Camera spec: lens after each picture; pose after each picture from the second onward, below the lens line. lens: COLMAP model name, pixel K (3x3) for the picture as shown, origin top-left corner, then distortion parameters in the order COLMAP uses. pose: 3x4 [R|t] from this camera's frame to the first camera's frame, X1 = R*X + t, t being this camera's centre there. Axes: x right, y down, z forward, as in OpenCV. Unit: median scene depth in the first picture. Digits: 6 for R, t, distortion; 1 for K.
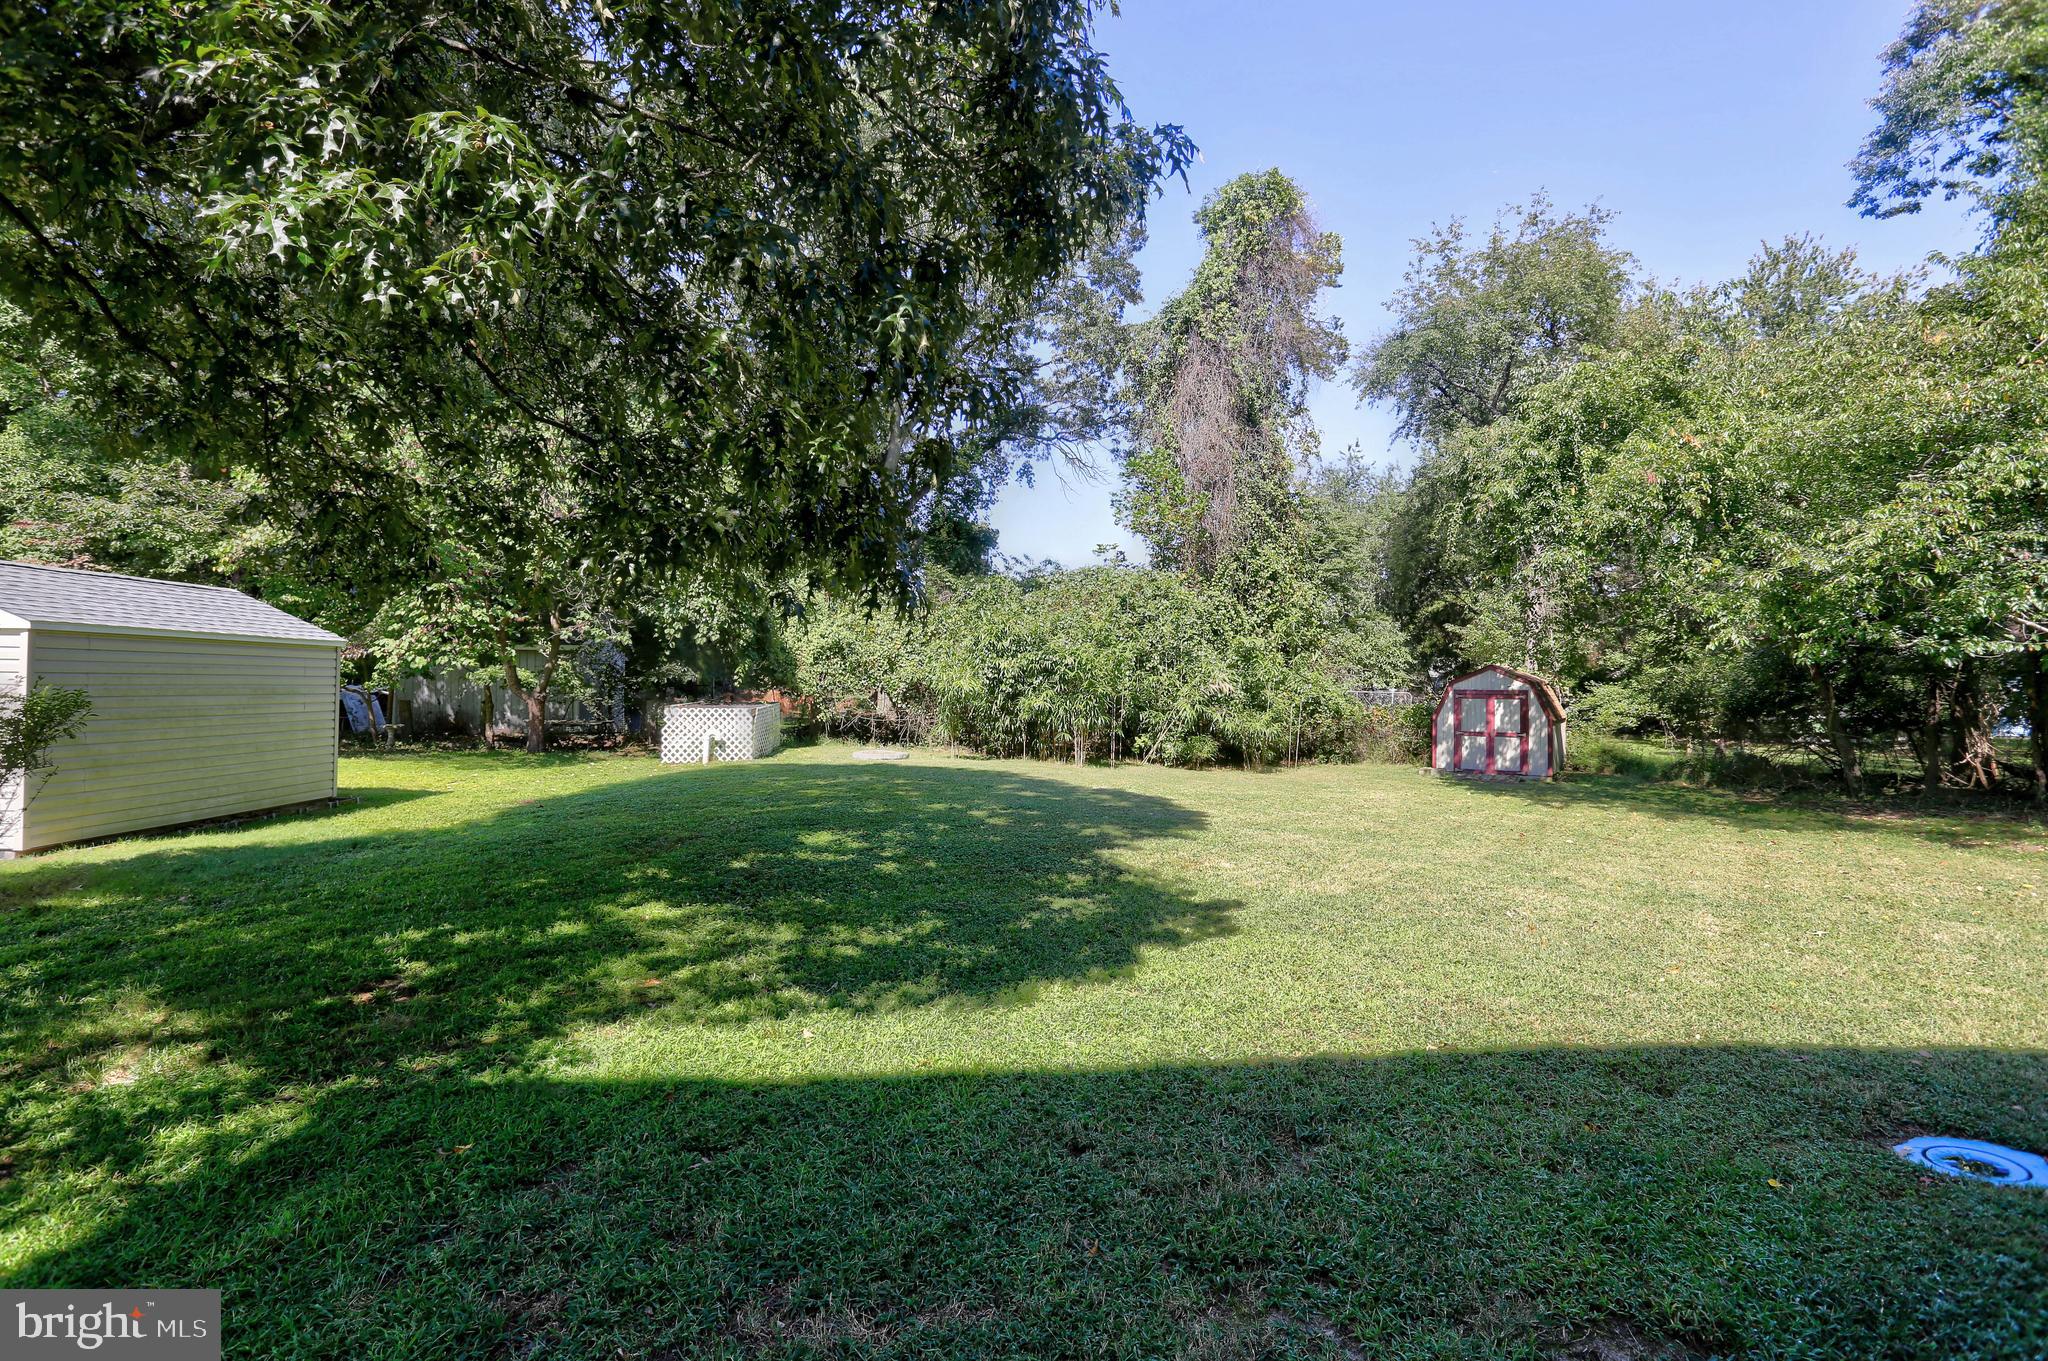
lens RADIAL K [[1004.7, 0, 1015.9], [0, 1004.7, 670.8], [0, 0, 1]] dist [-0.057448, 0.021779]
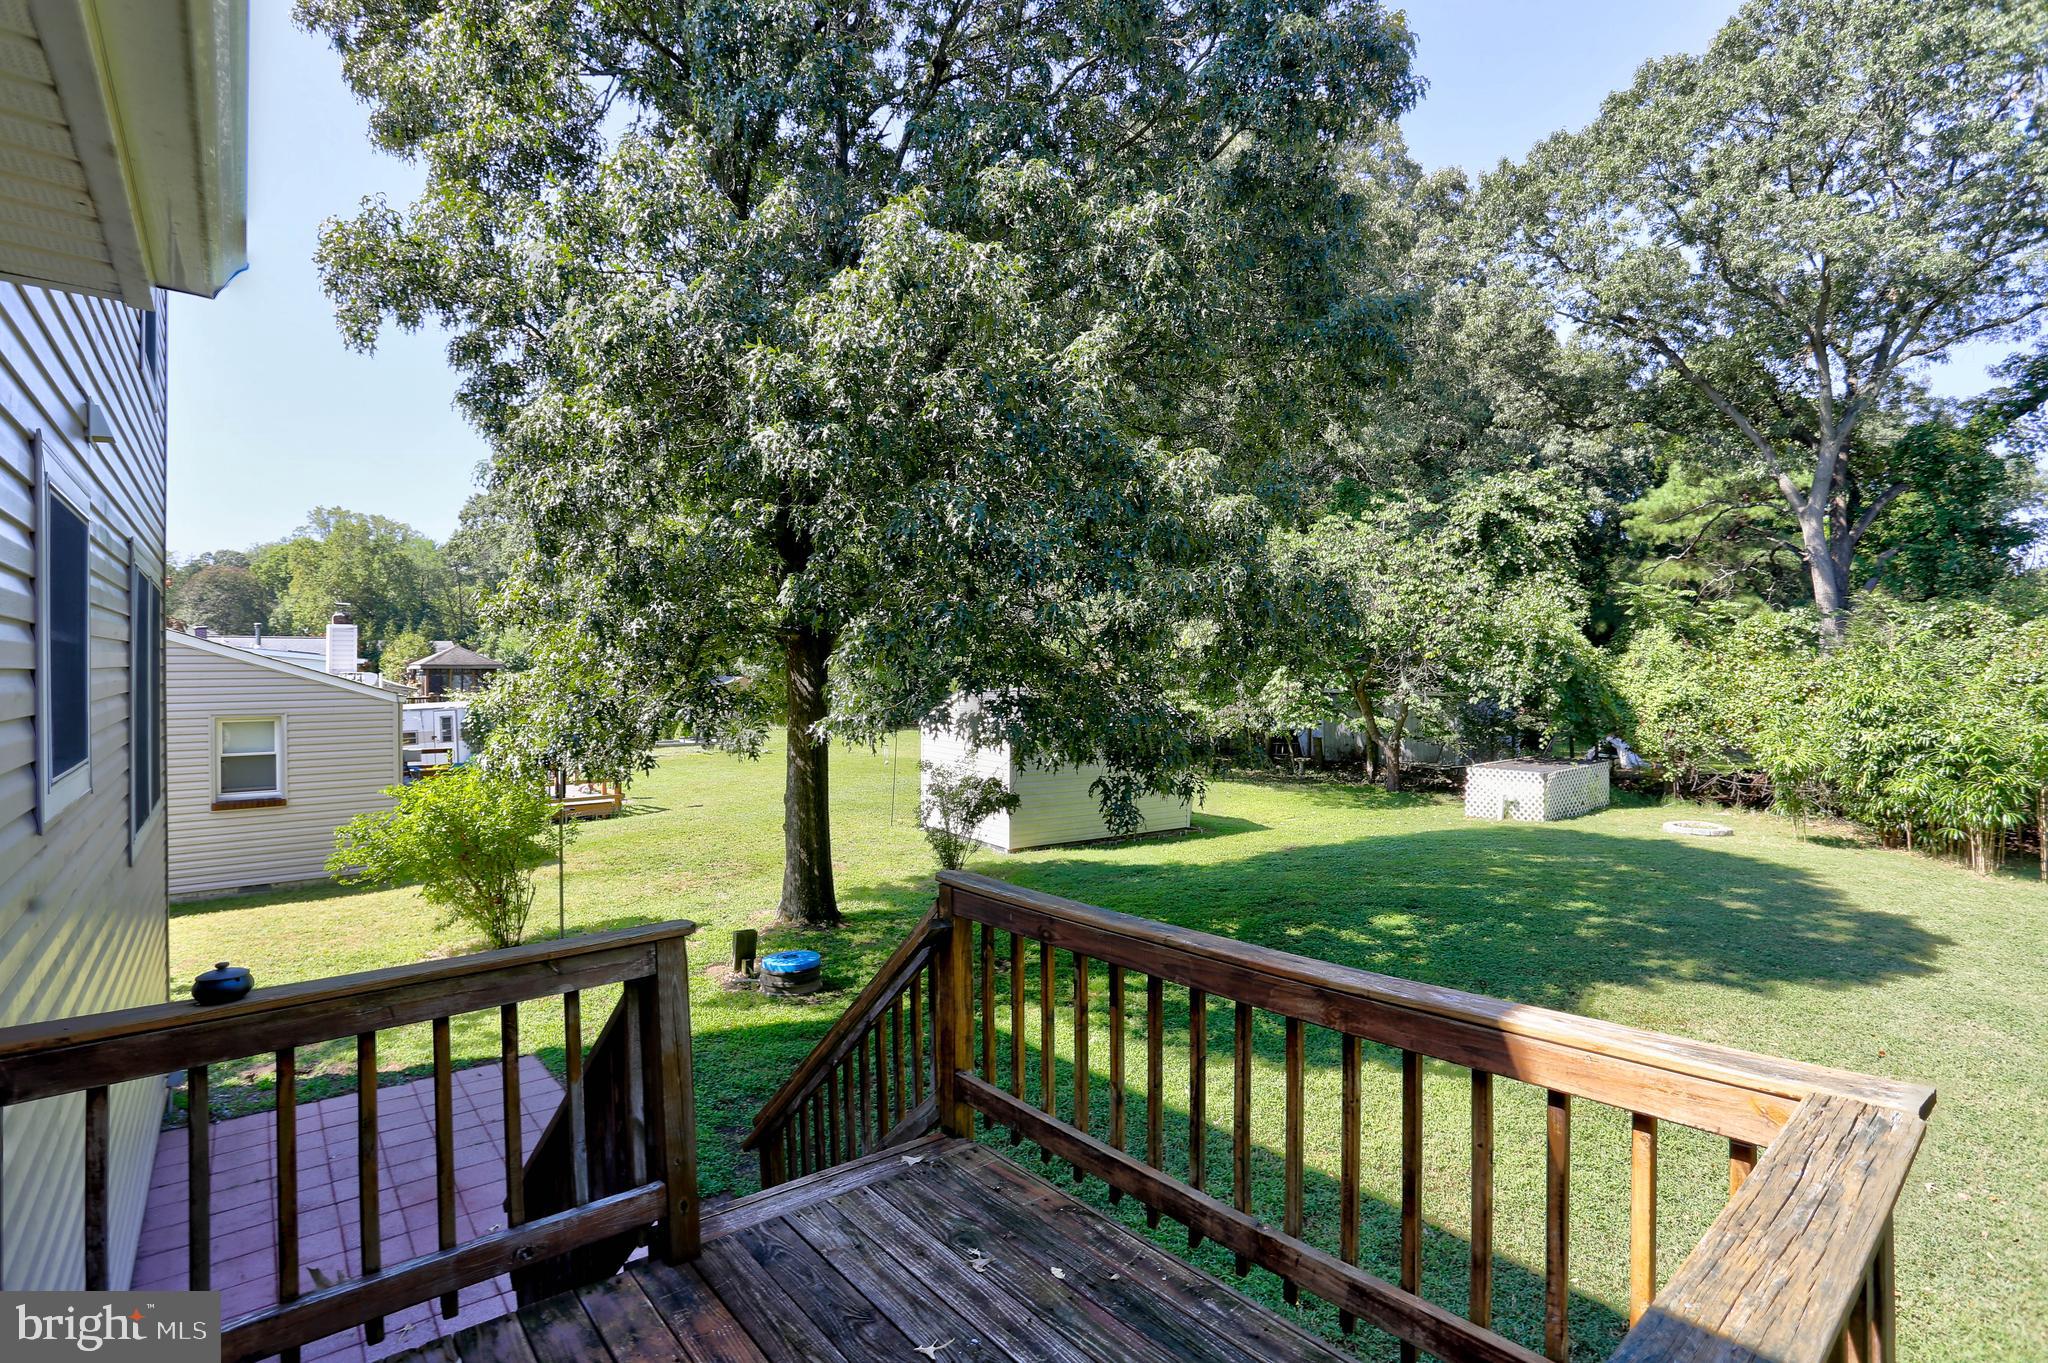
lens RADIAL K [[1004.7, 0, 1022.0], [0, 1004.7, 668.1], [0, 0, 1]] dist [-0.057448, 0.021779]
pose [[0.549095, -0.004716, -0.835747, 0.252851], [0.014390, 0.999889, 0.003813, -0.069736], [0.835636, -0.014120, 0.549102, -0.030272]]
